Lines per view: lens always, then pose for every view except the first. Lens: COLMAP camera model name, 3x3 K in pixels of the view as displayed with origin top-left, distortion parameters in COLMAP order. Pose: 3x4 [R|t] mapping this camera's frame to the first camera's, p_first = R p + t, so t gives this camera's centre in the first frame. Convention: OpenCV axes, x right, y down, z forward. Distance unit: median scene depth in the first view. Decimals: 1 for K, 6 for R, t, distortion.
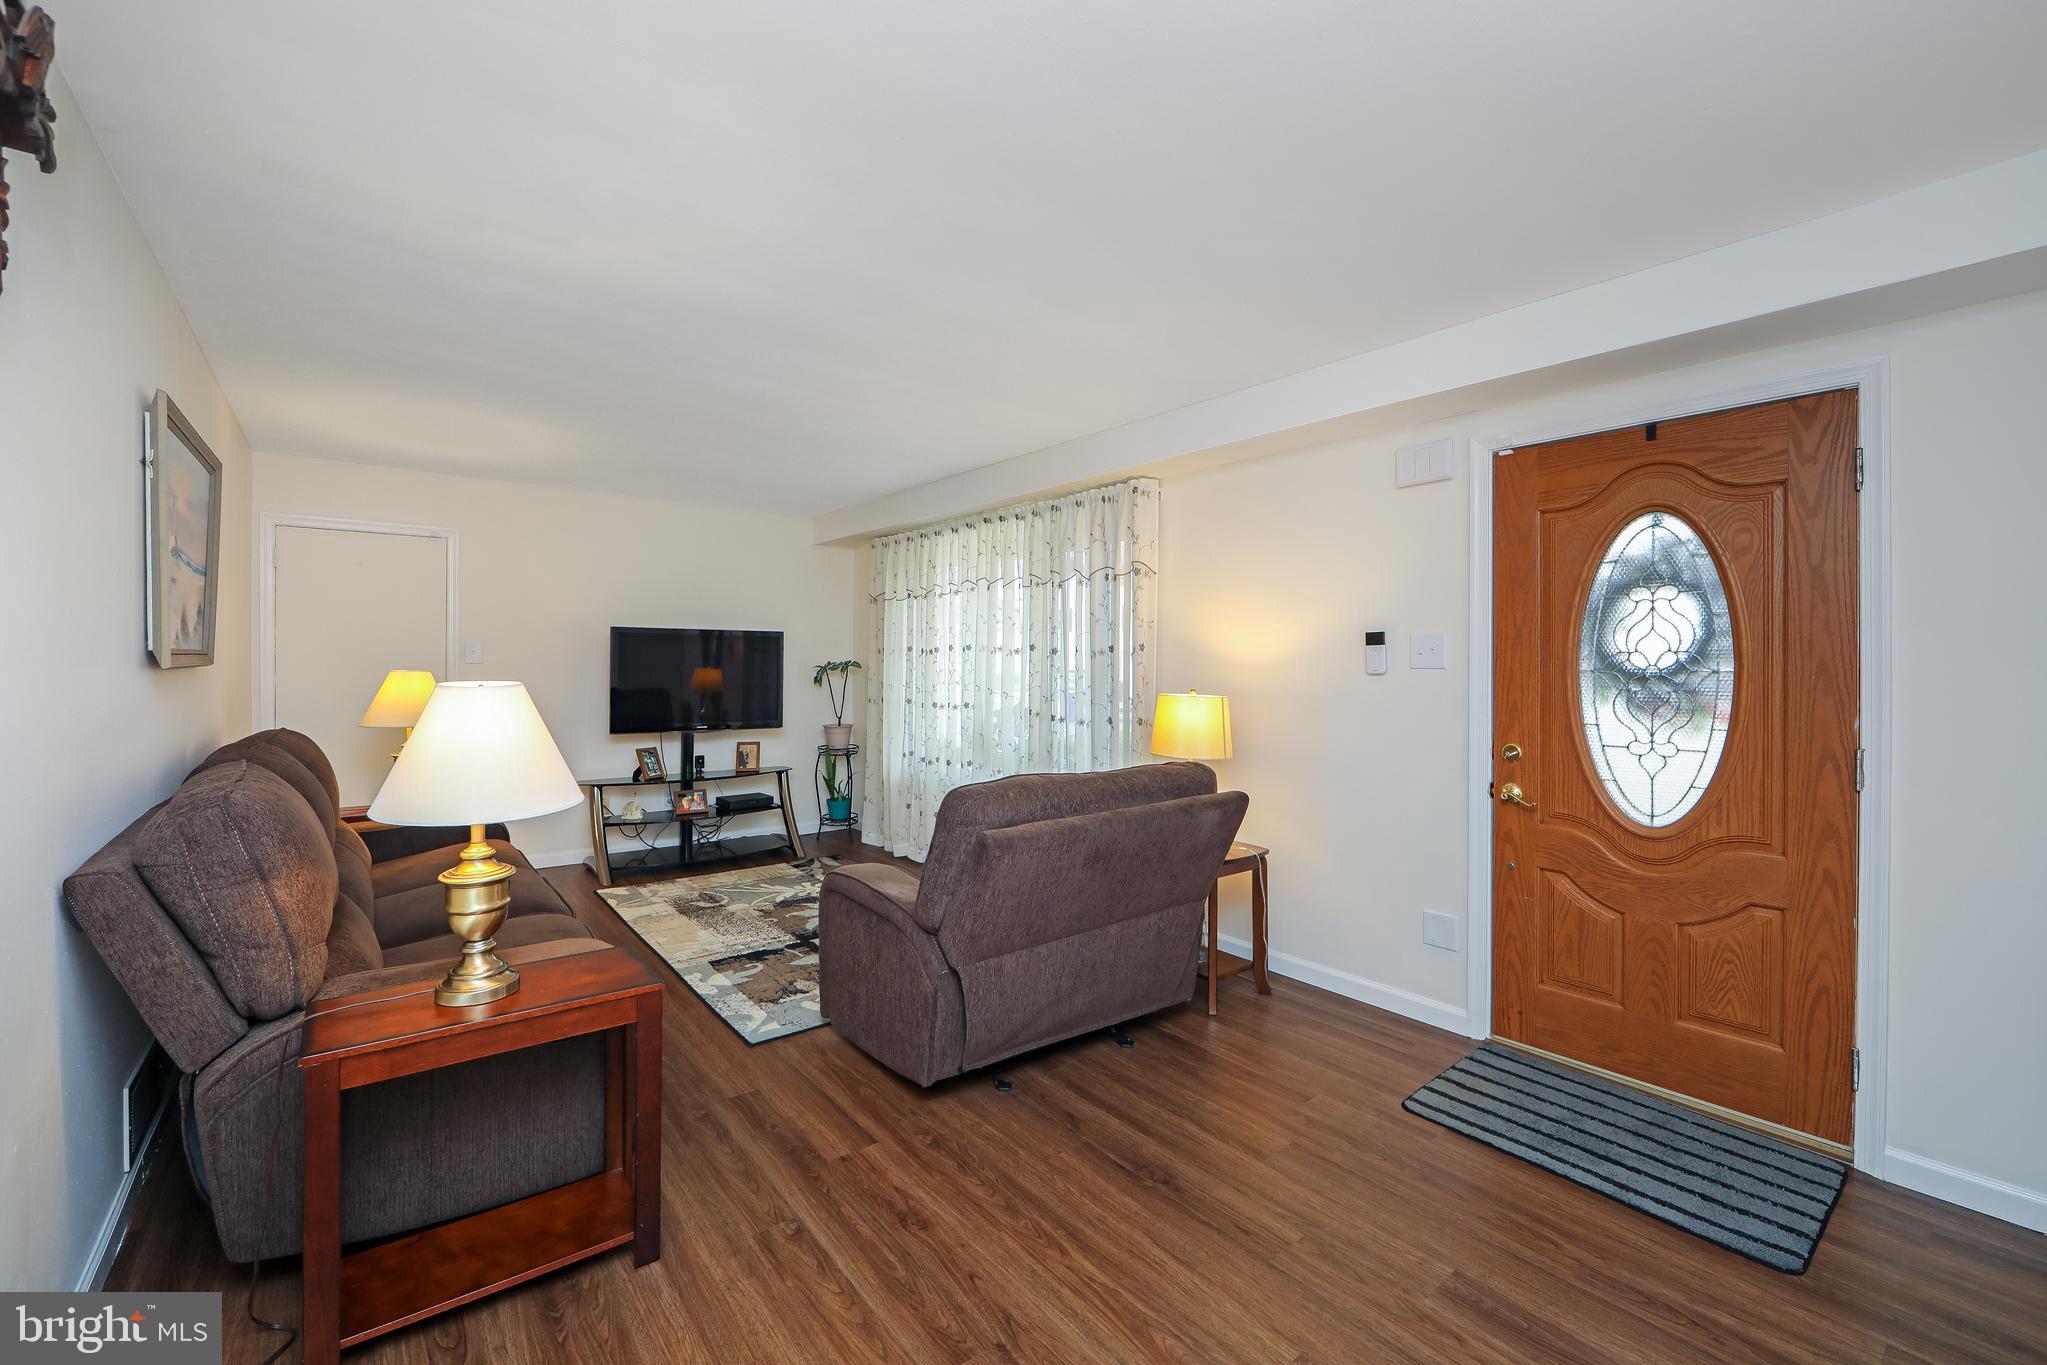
lens RADIAL K [[822.2, 0, 1042.6], [0, 822.2, 681.4], [0, 0, 1]] dist [-0.005790, 0.000119]
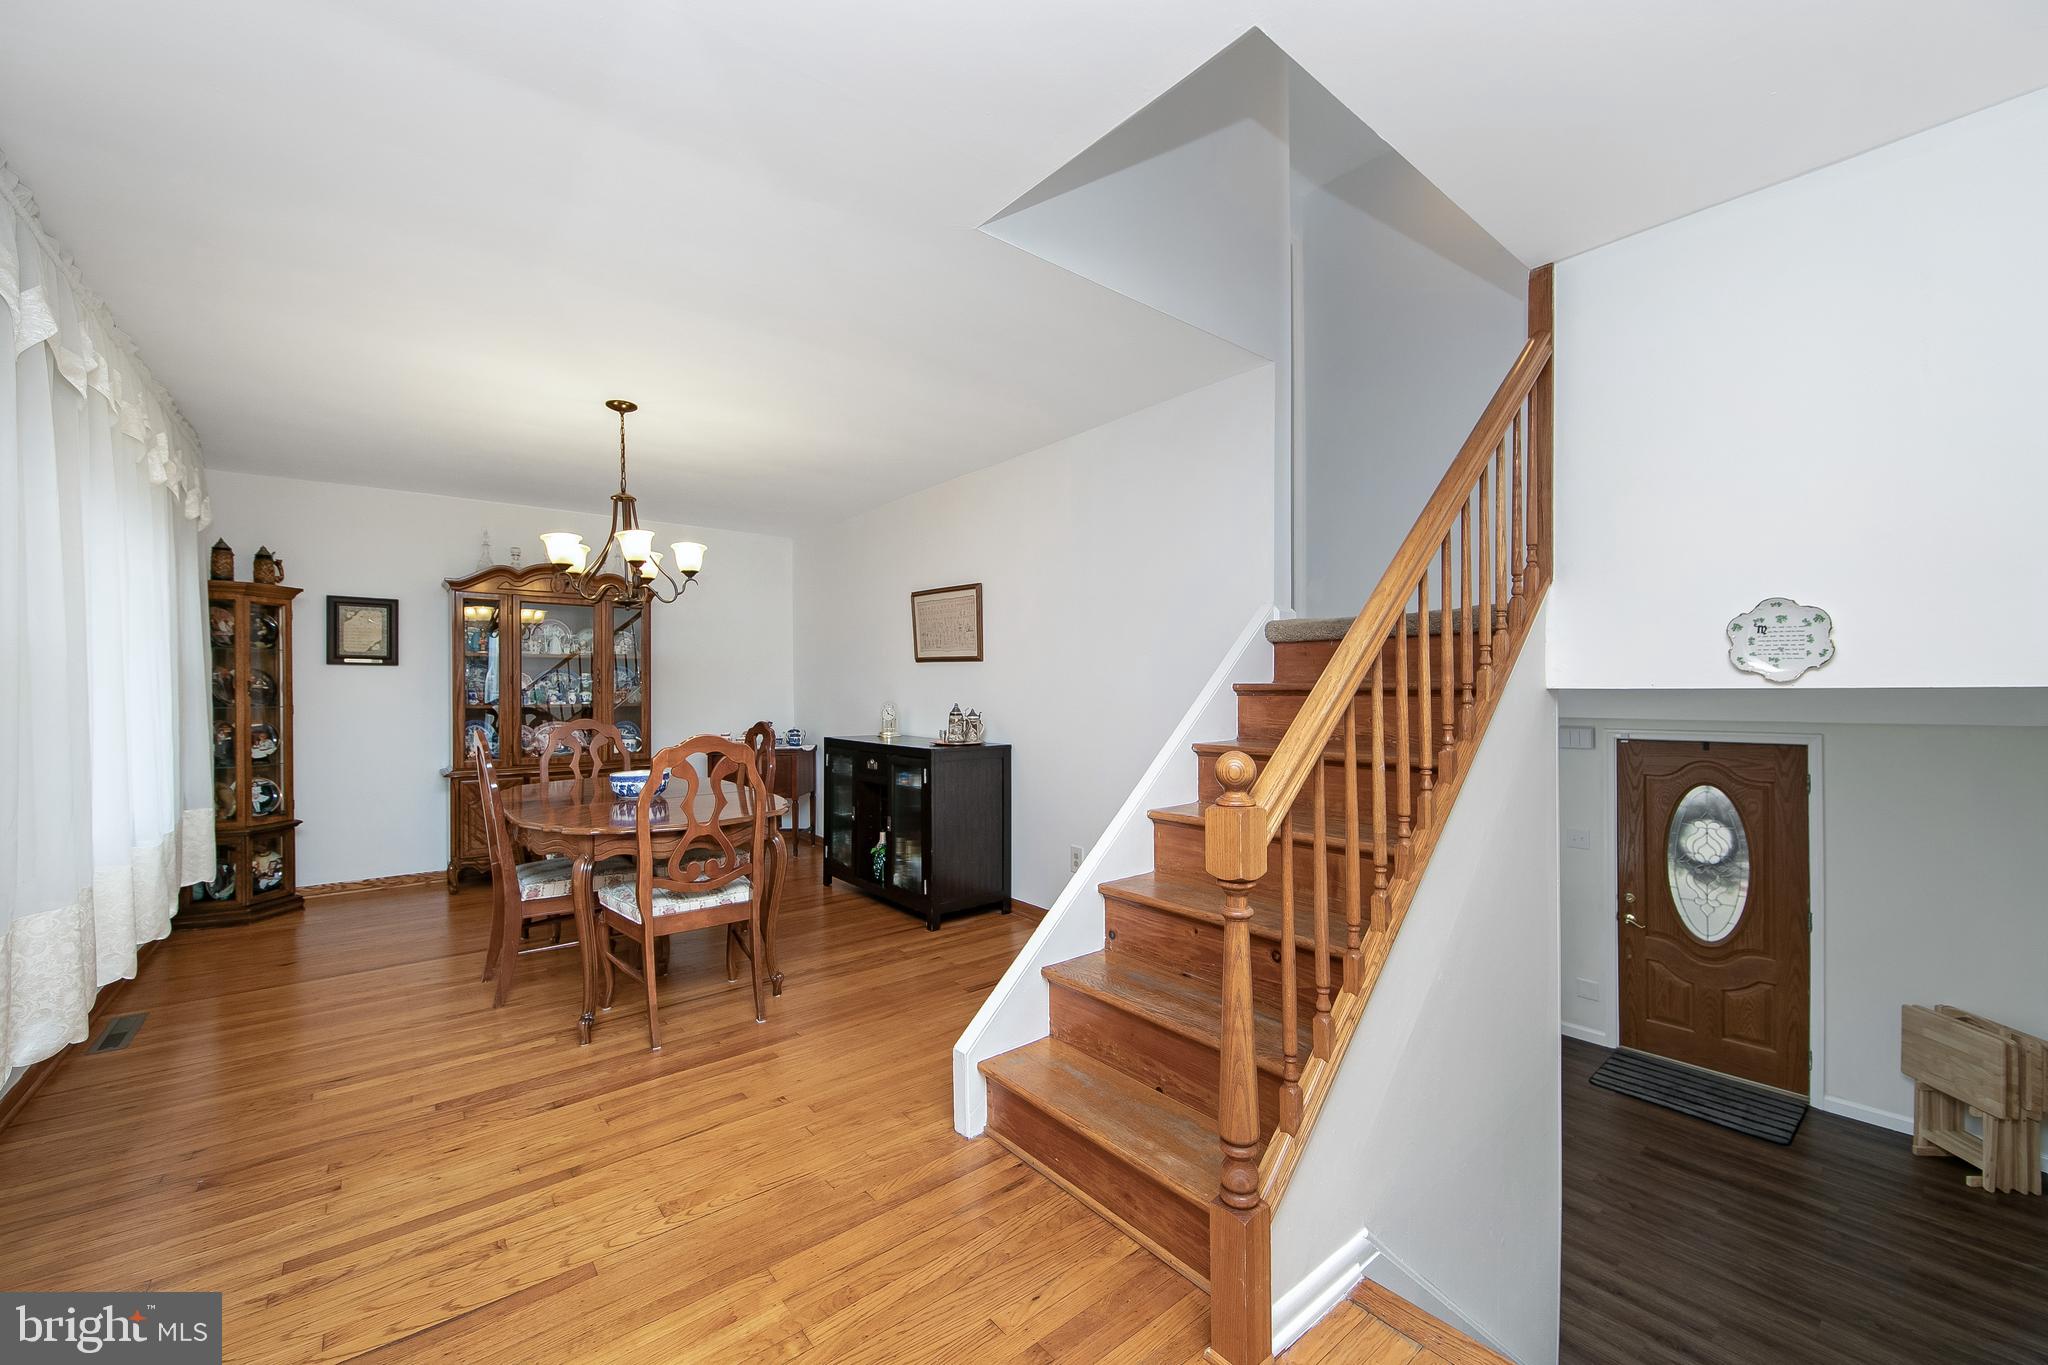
lens RADIAL K [[822.6, 0, 1009.4], [0, 822.6, 690.7], [0, 0, 1]] dist [-0.005790, 0.000119]
pose [[0.999859, -0.013297, 0.010219, -1.007517], [0.013309, 0.999911, -0.001095, -0.469555], [-0.010204, 0.001231, 0.999947, -1.016952]]
